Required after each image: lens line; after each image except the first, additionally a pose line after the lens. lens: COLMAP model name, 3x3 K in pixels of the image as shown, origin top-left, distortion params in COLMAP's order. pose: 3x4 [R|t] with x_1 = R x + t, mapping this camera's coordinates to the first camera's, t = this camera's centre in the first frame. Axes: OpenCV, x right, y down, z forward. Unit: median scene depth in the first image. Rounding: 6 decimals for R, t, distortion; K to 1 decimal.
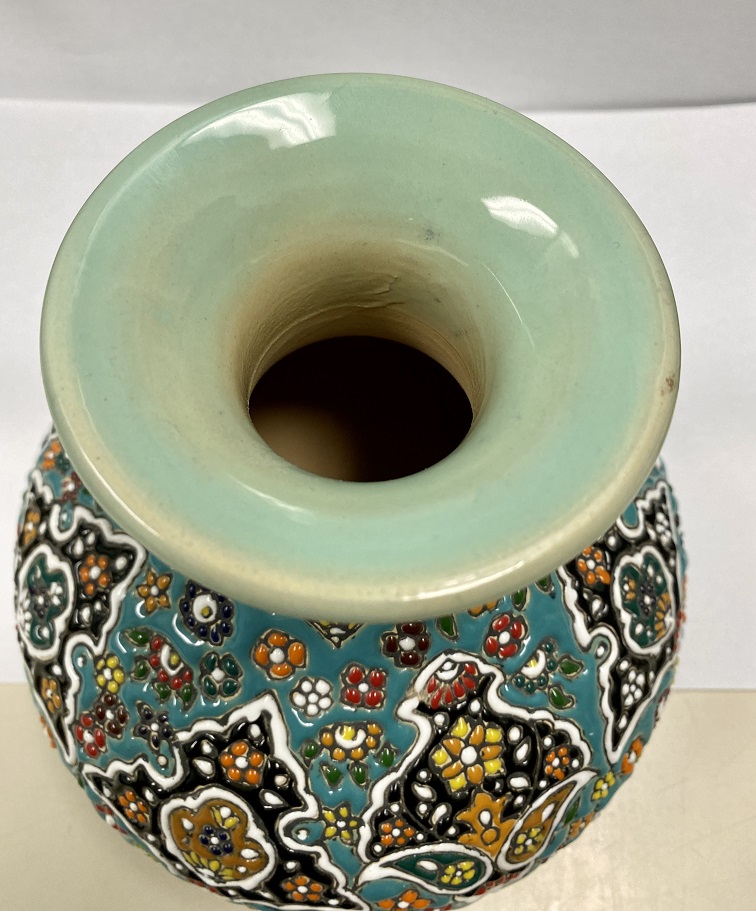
lens RADIAL K [[739.6, 0, 376.9], [0, 739.6, 455.2], [0, 0, 1]] dist [-0.008108, 0.008733]
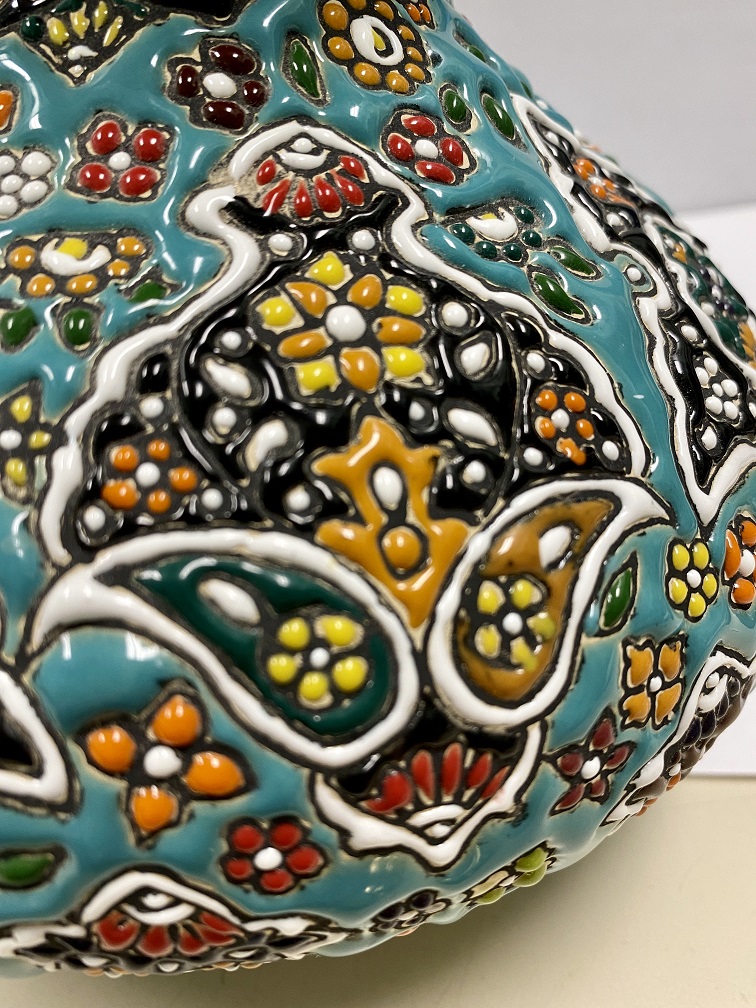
lens RADIAL K [[788.7, 0, 380.3], [0, 788.7, 504.4], [0, 0, 1]] dist [-0.009821, -0.018007]
pose [[0.999434, 0.005924, -0.033104, 0.160541], [-0.021465, 0.870142, -0.492334, 0.723903], [0.025889, 0.492766, 0.869777, 0.654156]]
